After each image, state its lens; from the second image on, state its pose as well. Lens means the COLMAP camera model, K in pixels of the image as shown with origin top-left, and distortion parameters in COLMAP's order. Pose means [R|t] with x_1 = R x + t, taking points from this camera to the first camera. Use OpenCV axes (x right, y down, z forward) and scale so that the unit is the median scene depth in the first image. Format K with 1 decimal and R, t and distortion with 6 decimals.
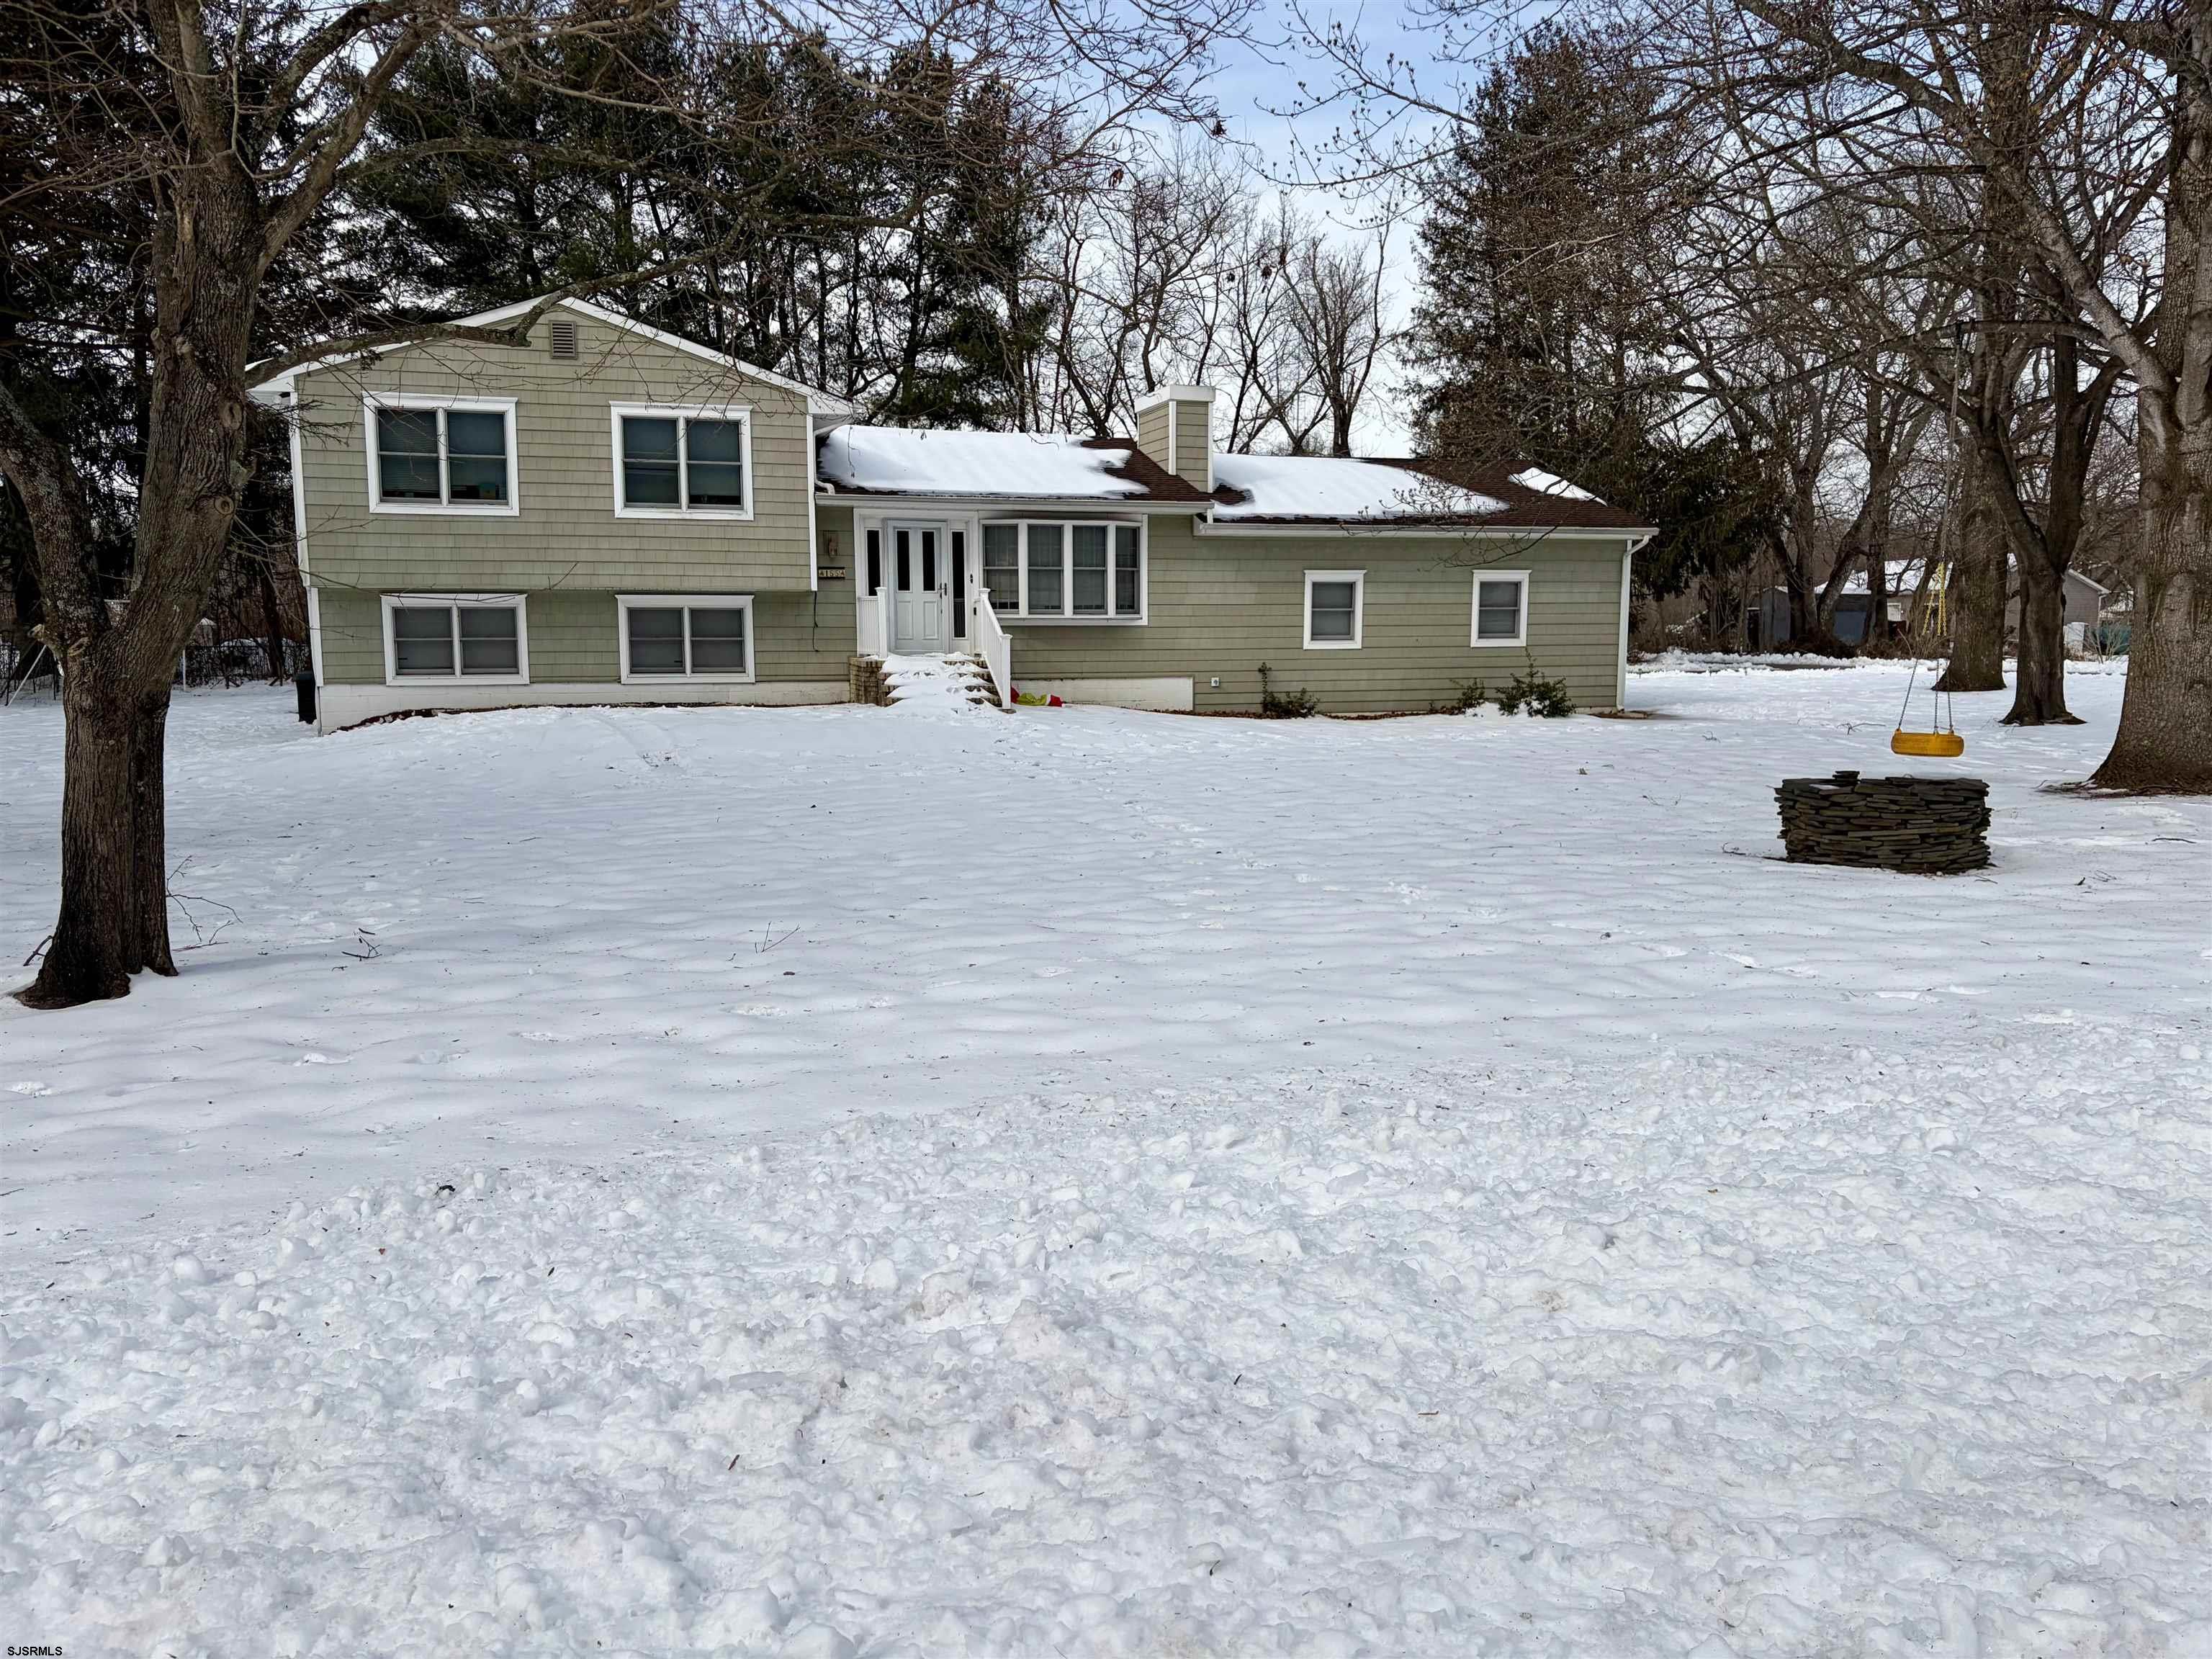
lens RADIAL K [[1665.0, 0, 1106.6], [0, 1665.0, 820.0], [0, 0, 1]] dist [0.047521, -0.008034]
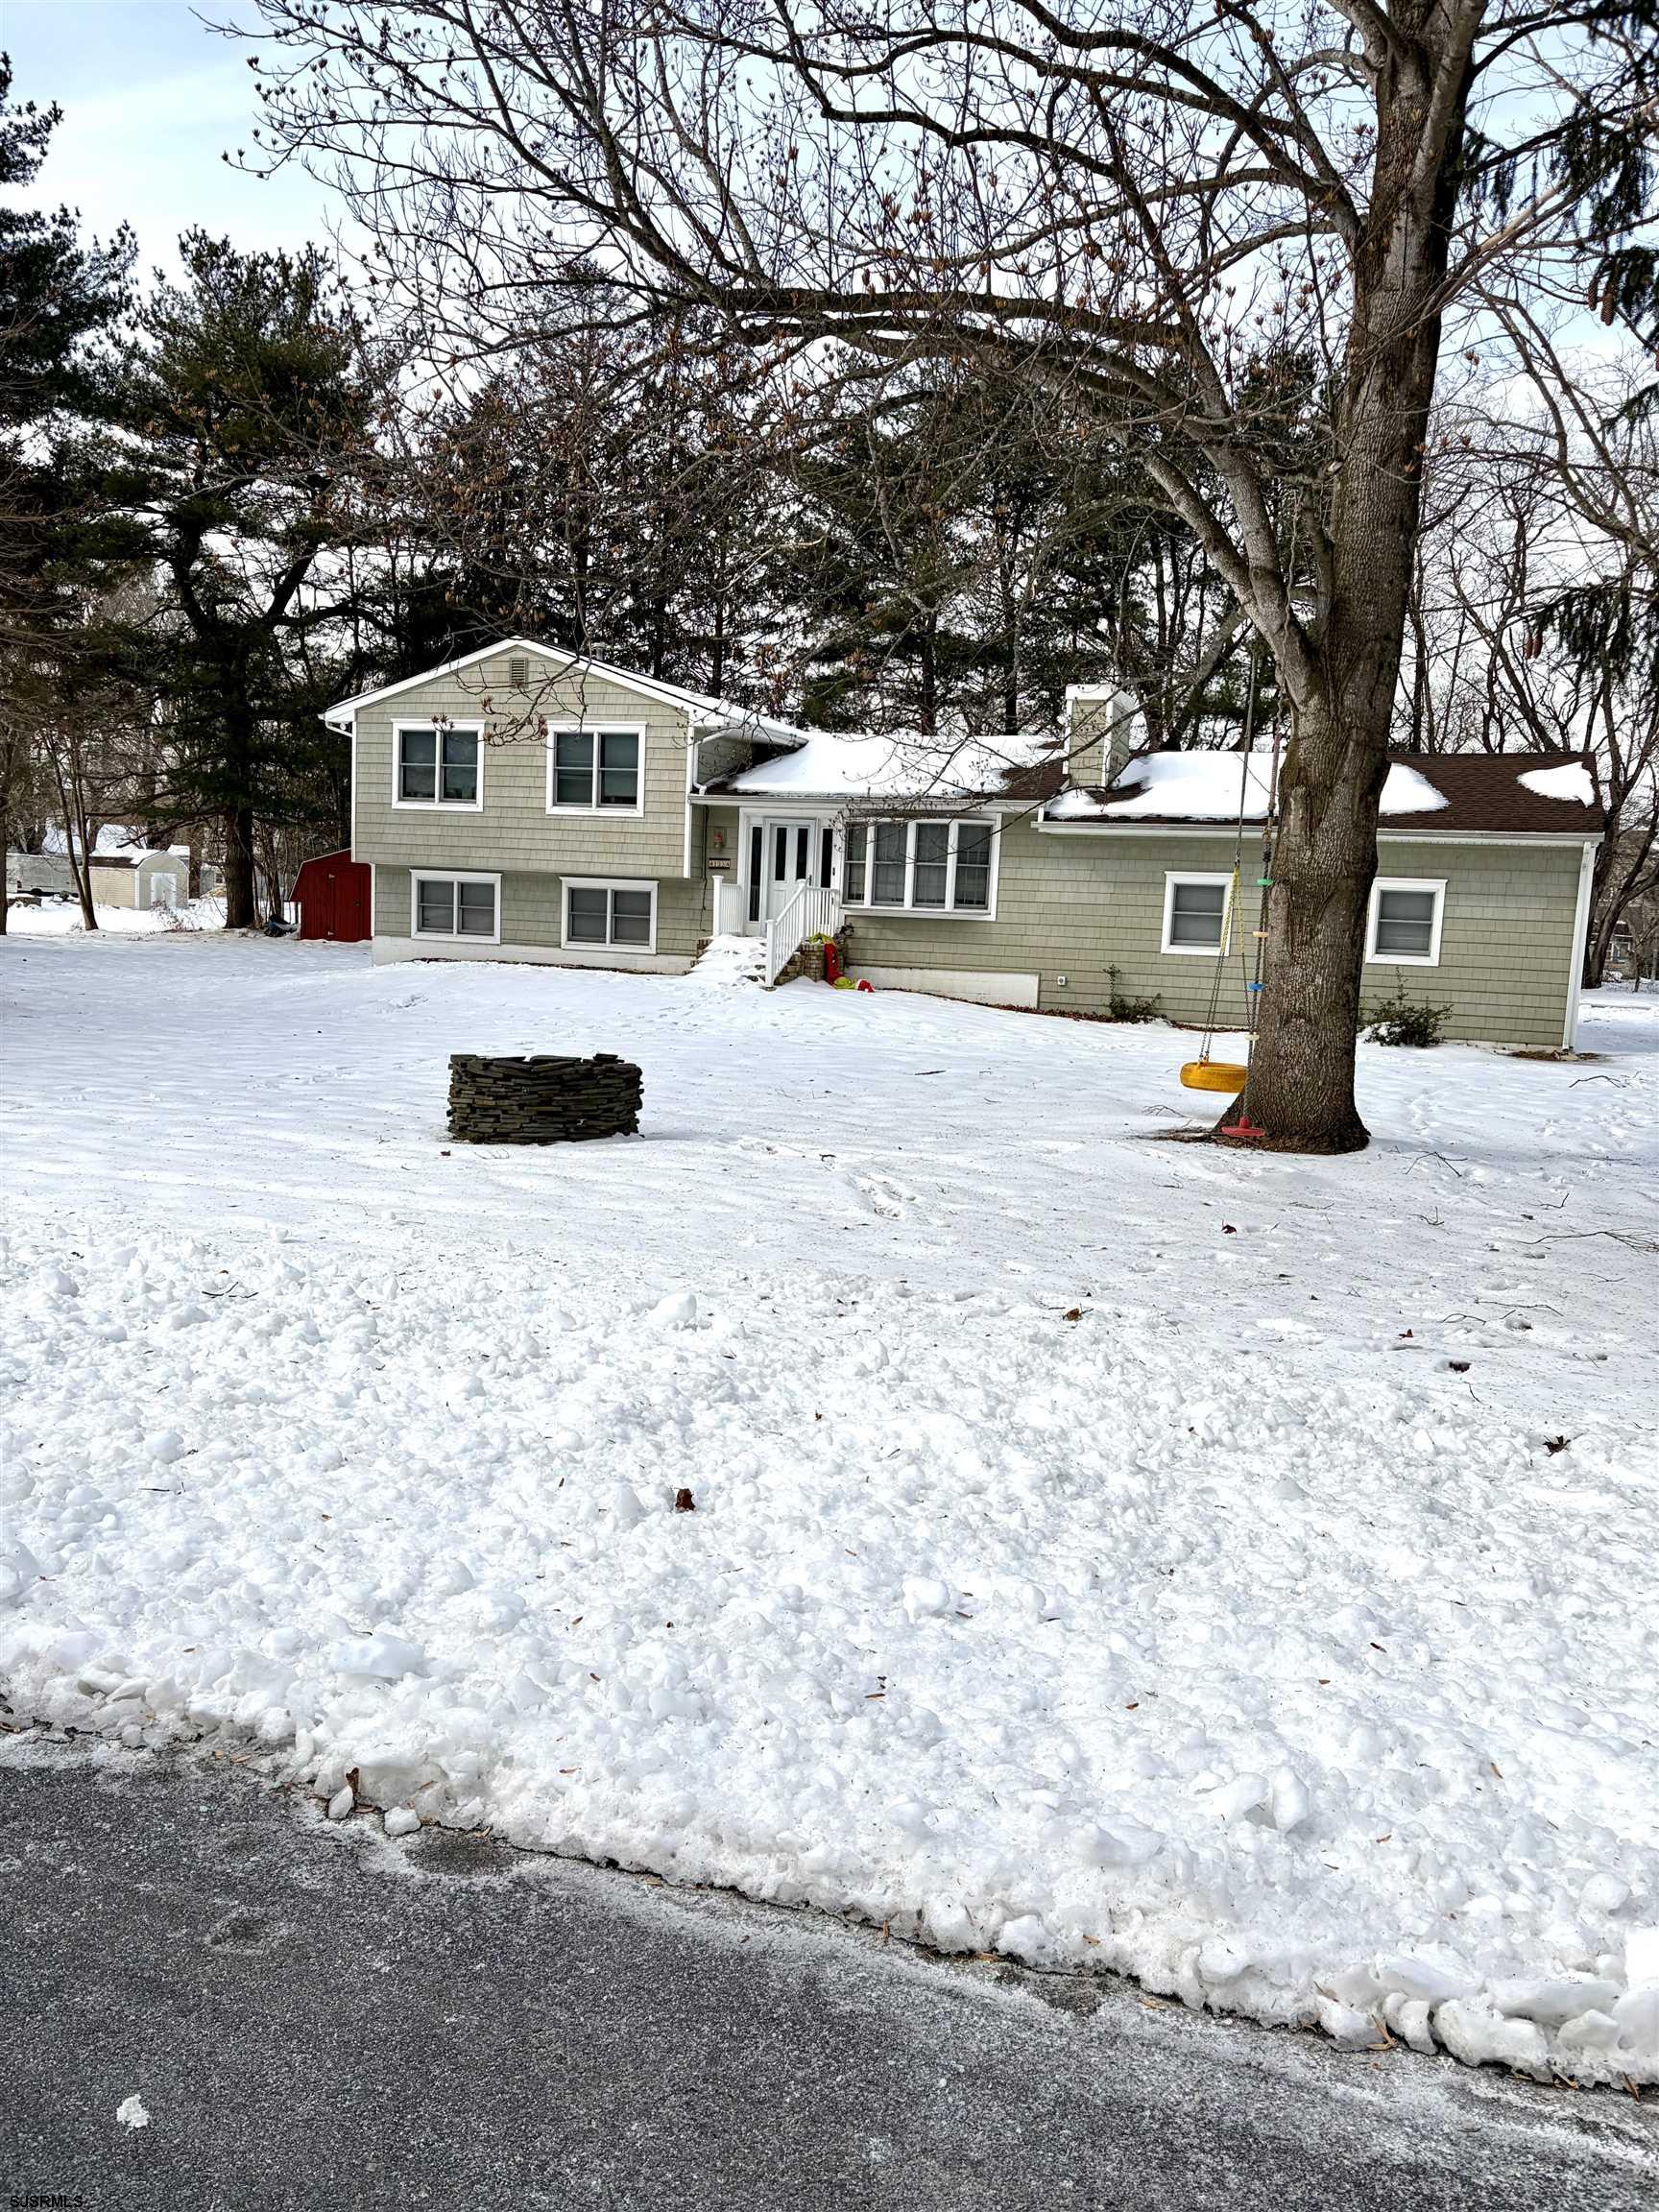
lens RADIAL K [[1665.0, 0, 826.8], [0, 1665.0, 1116.1], [0, 0, 1]] dist [0.047521, -0.008034]
pose [[0.803146, 0.109007, -0.585725, 0.584303], [-0.115564, 0.992951, 0.026334, -0.013101], [0.584467, 0.046538, 0.810082, 0.116978]]
